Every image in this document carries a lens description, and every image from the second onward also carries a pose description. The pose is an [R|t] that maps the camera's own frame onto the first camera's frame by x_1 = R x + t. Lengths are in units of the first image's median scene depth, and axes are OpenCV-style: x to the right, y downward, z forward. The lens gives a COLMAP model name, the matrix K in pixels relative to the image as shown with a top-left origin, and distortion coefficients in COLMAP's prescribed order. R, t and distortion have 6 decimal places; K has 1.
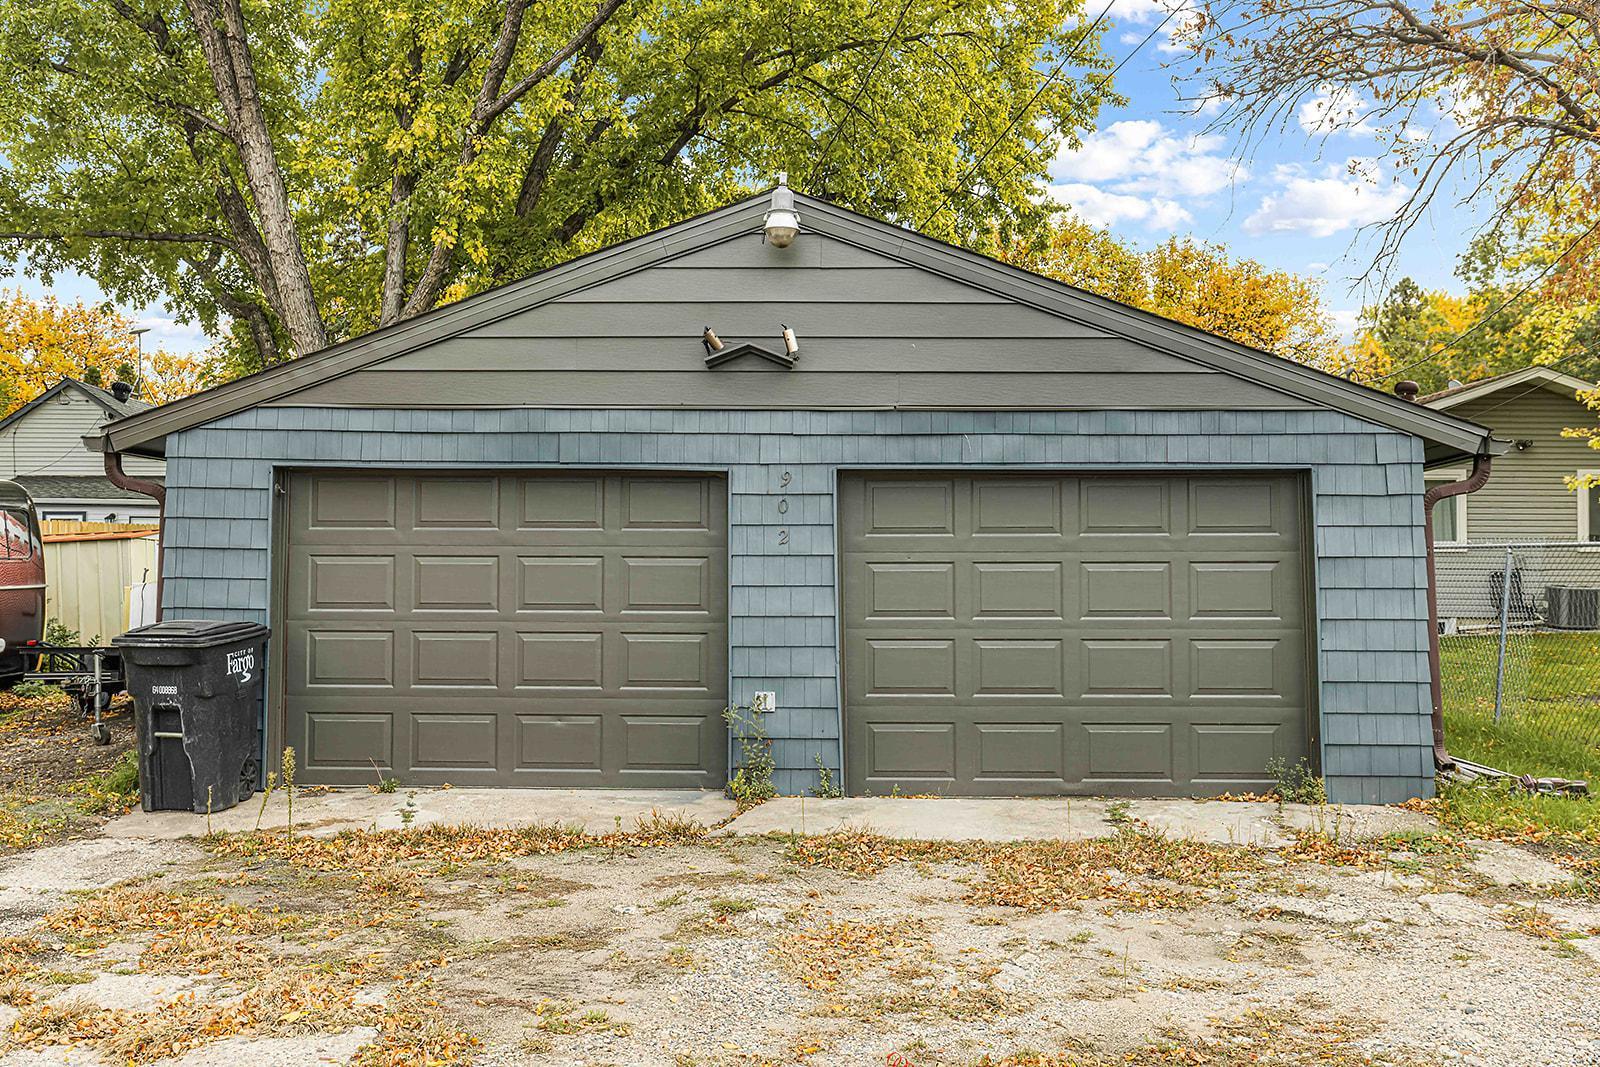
lens RADIAL K [[1413.1, 0, 805.0], [0, 1413.1, 535.9], [0, 0, 1]] dist [0.005745, 0.017995]
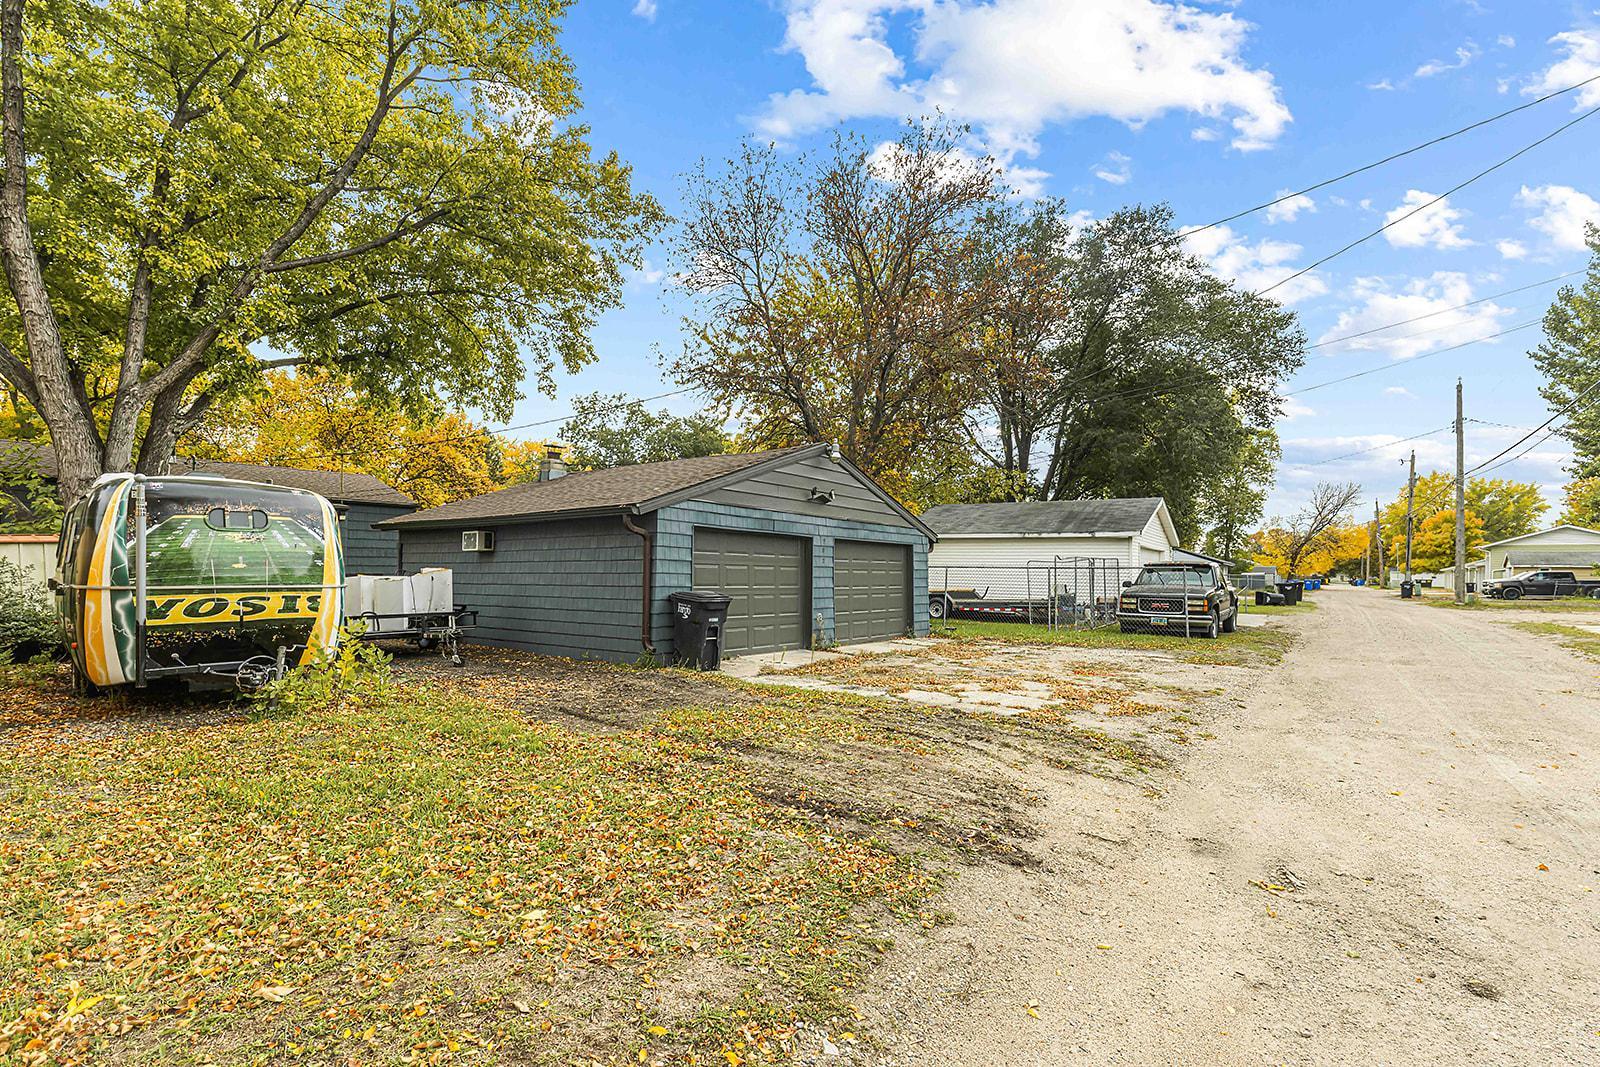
lens RADIAL K [[730.4, 0, 815.1], [0, 730.4, 580.3], [0, 0, 1]] dist [0.005908, -0.001492]
pose [[0.569392, -0.001172, 0.822066, -1.277130], [-0.025009, 0.999511, 0.018747, 0.013599], [-0.821686, -0.031234, 0.569084, 0.144967]]
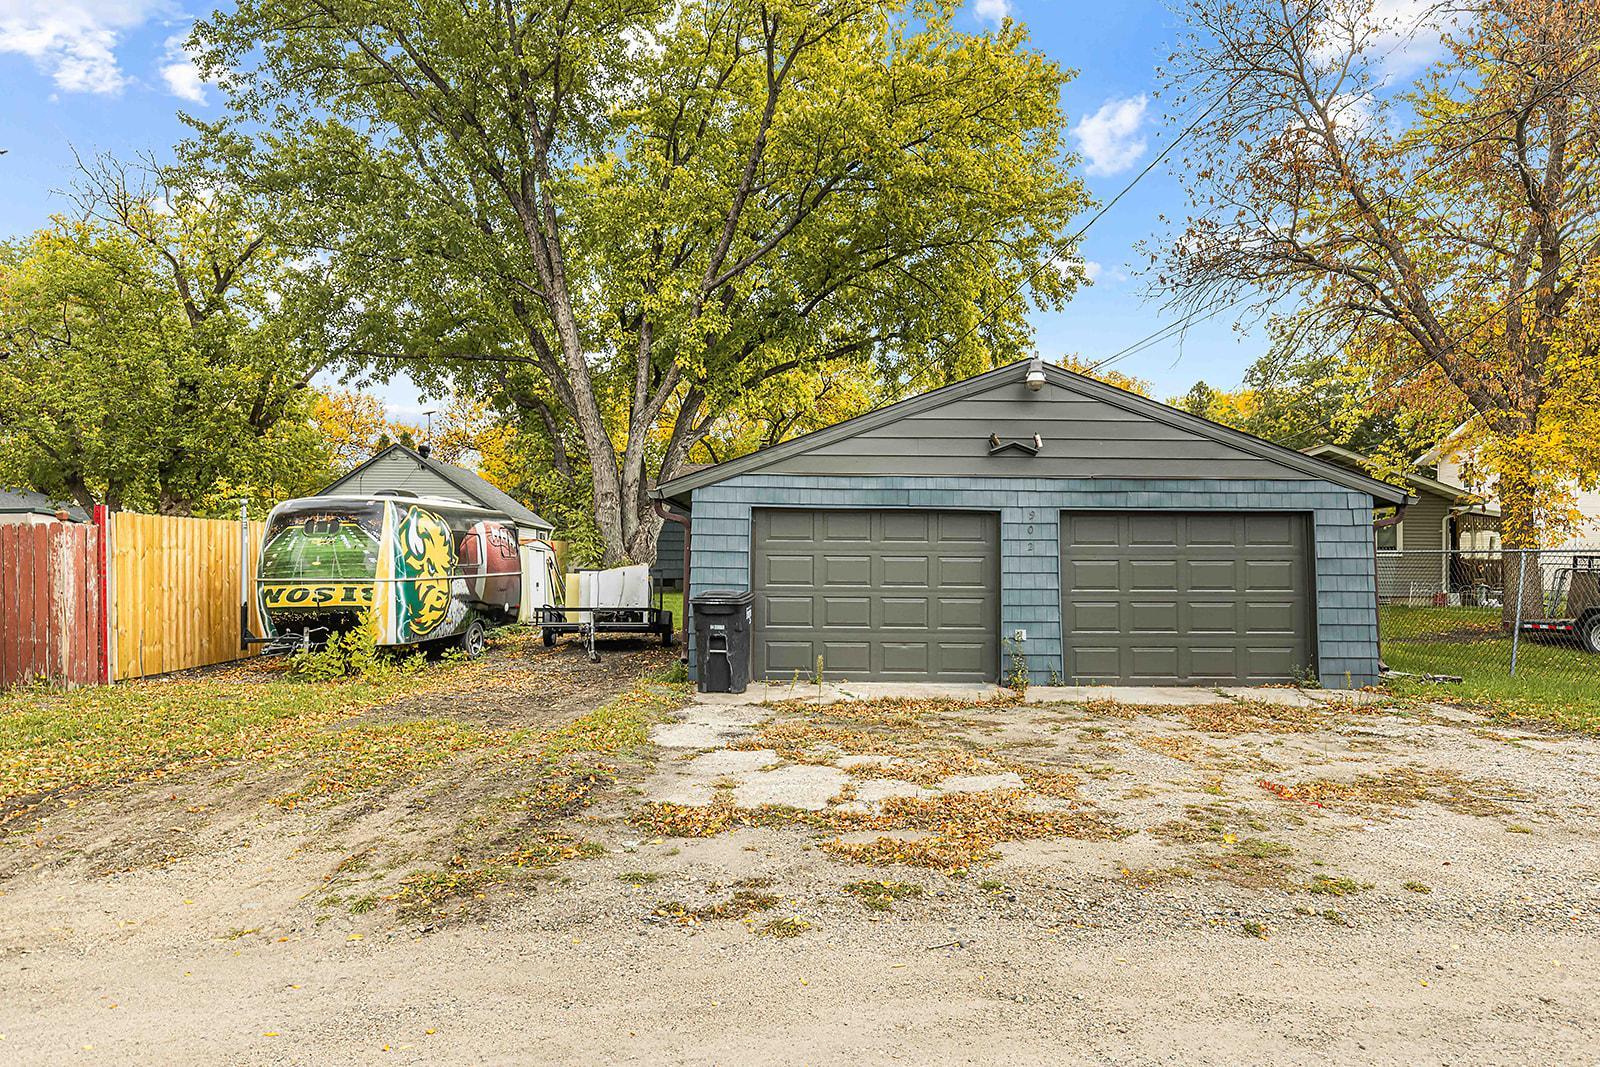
lens RADIAL K [[940.9, 0, 806.5], [0, 940.9, 548.6], [0, 0, 1]] dist [0.007497, -0.002370]
pose [[0.999500, 0.003742, 0.031396, -0.347752], [-0.003867, 0.999985, 0.003940, -0.000062], [-0.031381, -0.004060, 0.999499, -0.225309]]
